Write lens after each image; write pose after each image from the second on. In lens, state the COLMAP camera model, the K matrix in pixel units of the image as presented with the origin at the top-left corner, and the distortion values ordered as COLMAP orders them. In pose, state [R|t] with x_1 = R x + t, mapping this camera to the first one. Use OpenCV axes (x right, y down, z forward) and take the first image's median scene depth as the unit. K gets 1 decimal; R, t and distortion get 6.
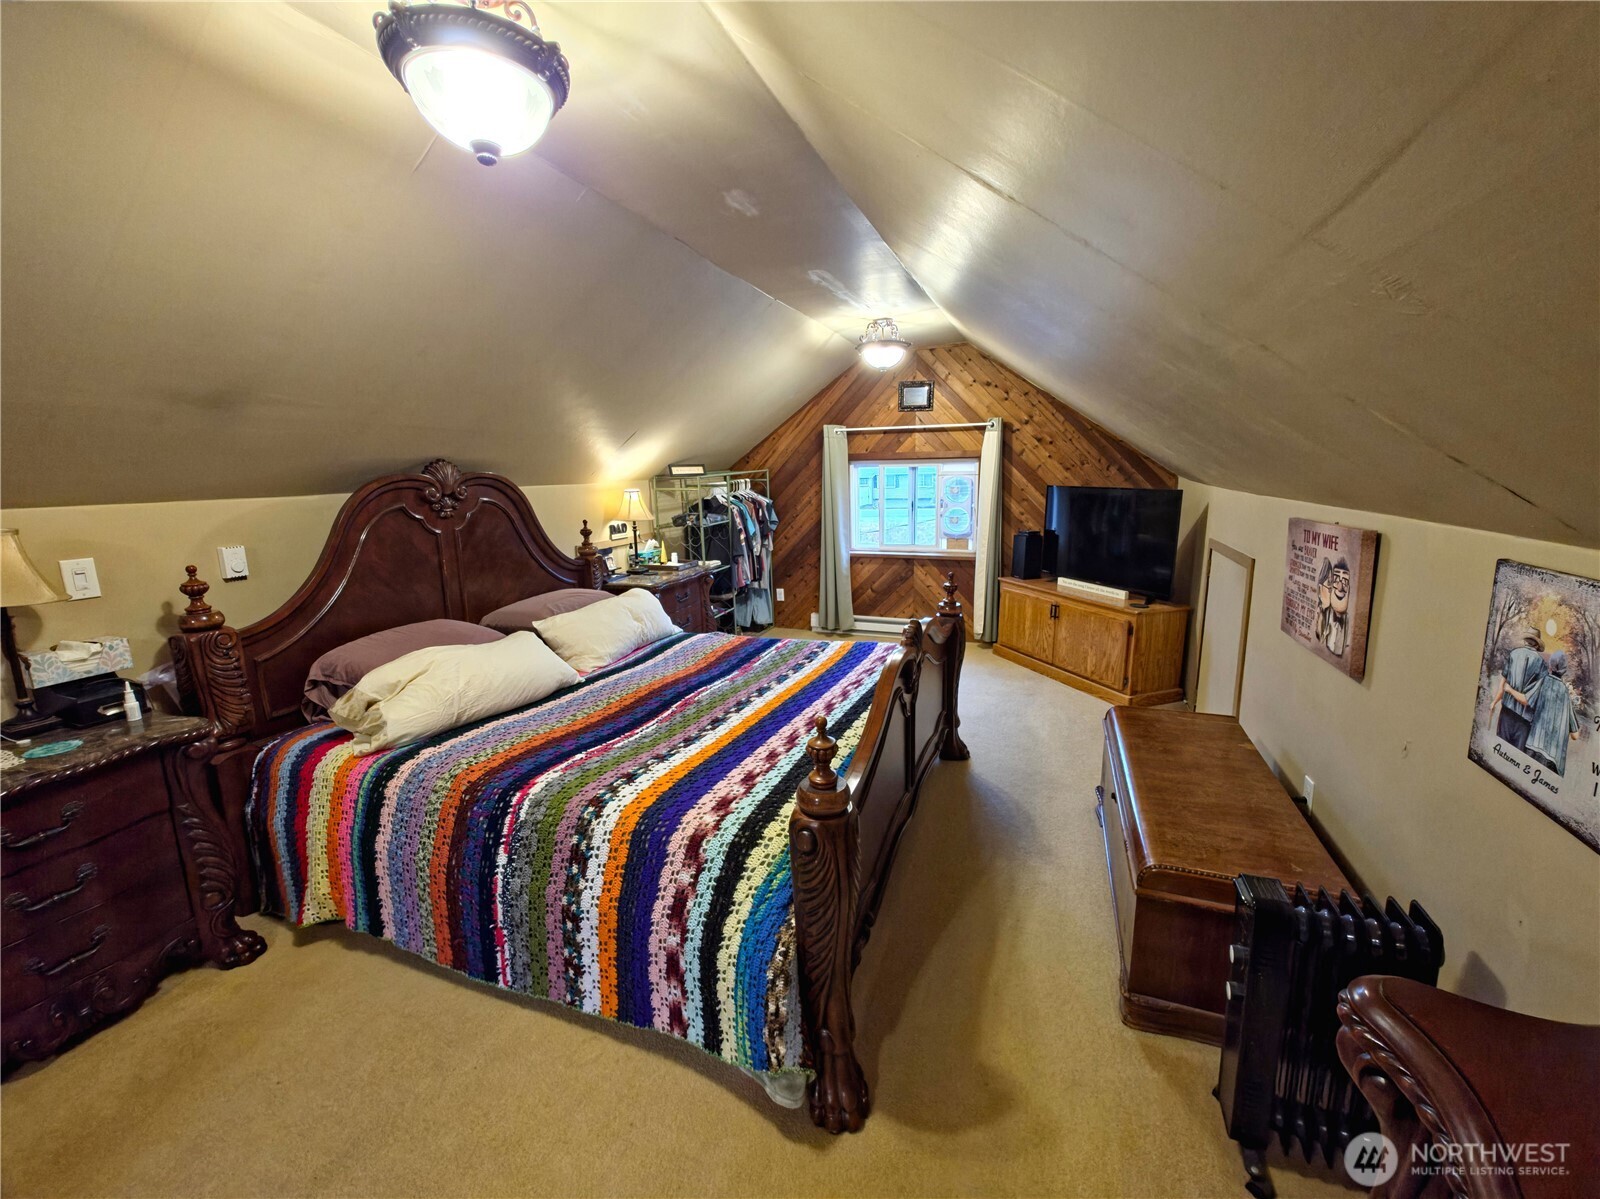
lens RADIAL K [[667.9, 0, 801.2], [0, 667.9, 597.0], [0, 0, 1]] dist [0.016903, -0.010084]
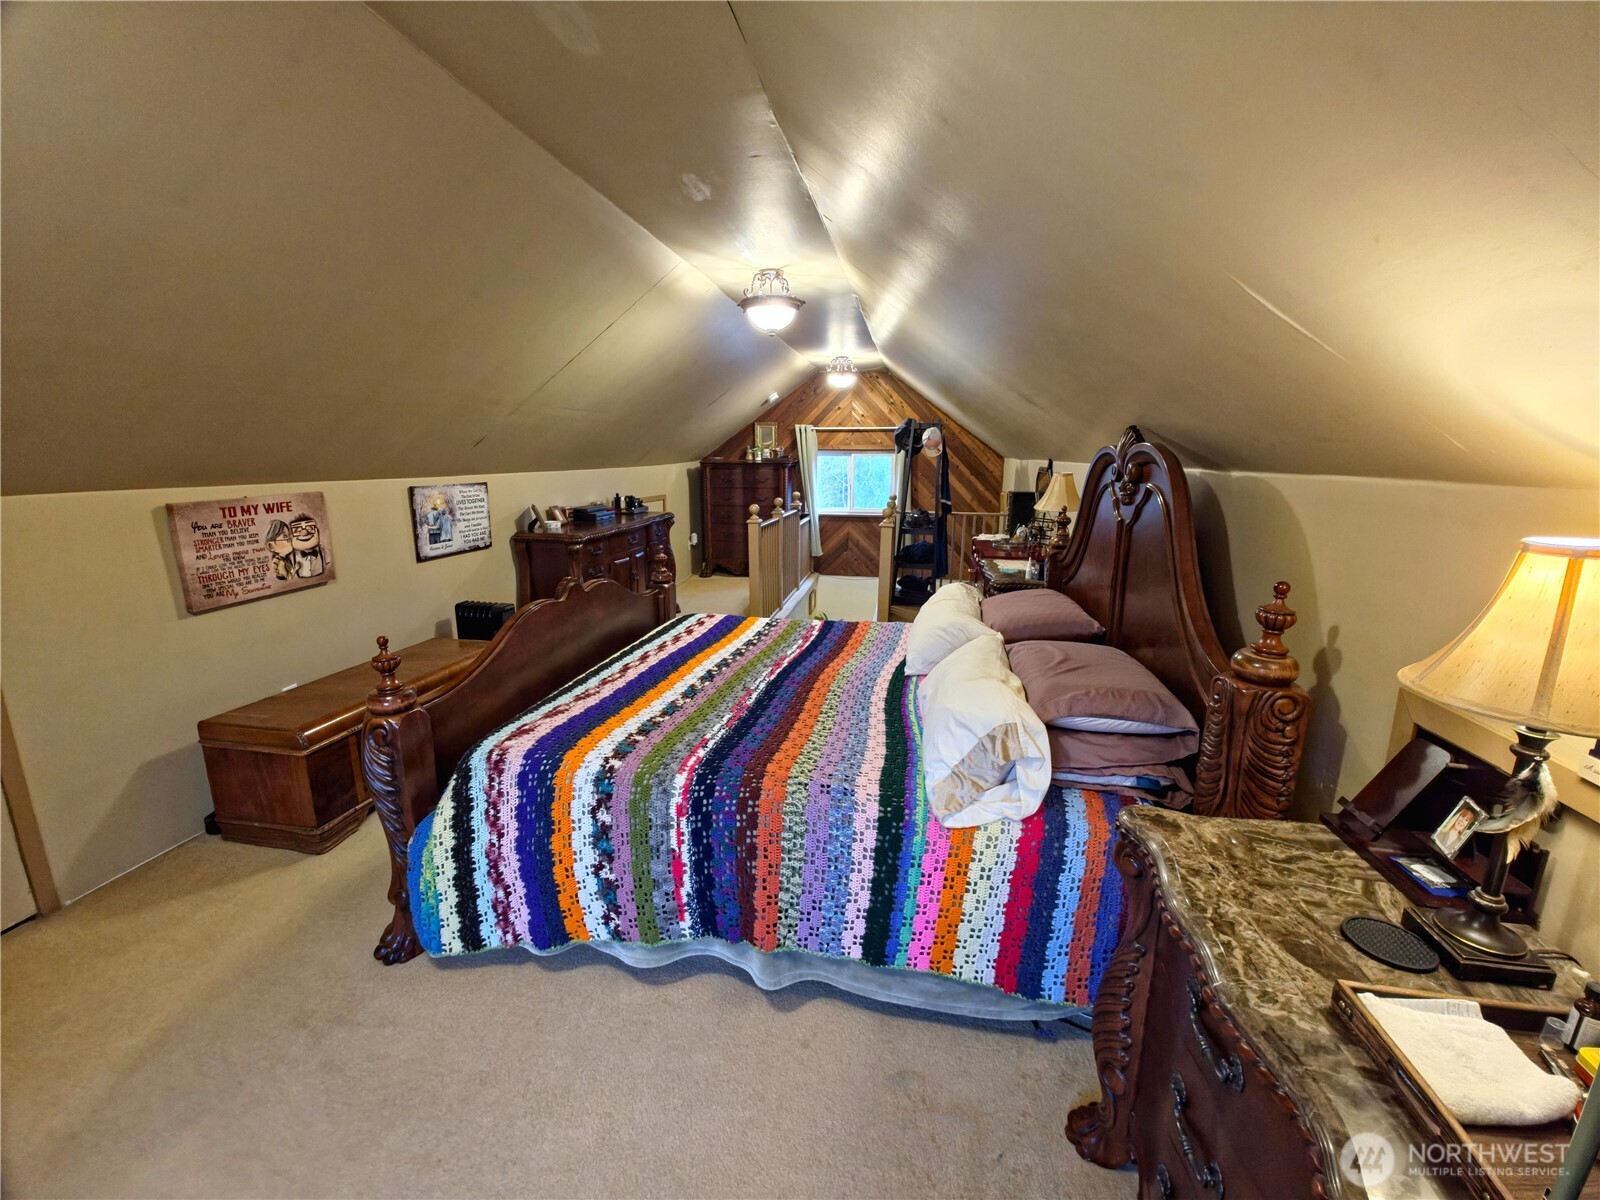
lens RADIAL K [[667.9, 0, 801.2], [0, 667.9, 597.5], [0, 0, 1]] dist [0.016903, -0.010084]
pose [[-0.984962, 0.052347, -0.164649, -0.037655], [-0.016079, 0.921086, 0.389028, -0.355652], [0.172020, 0.385825, -0.906393, 1.903417]]
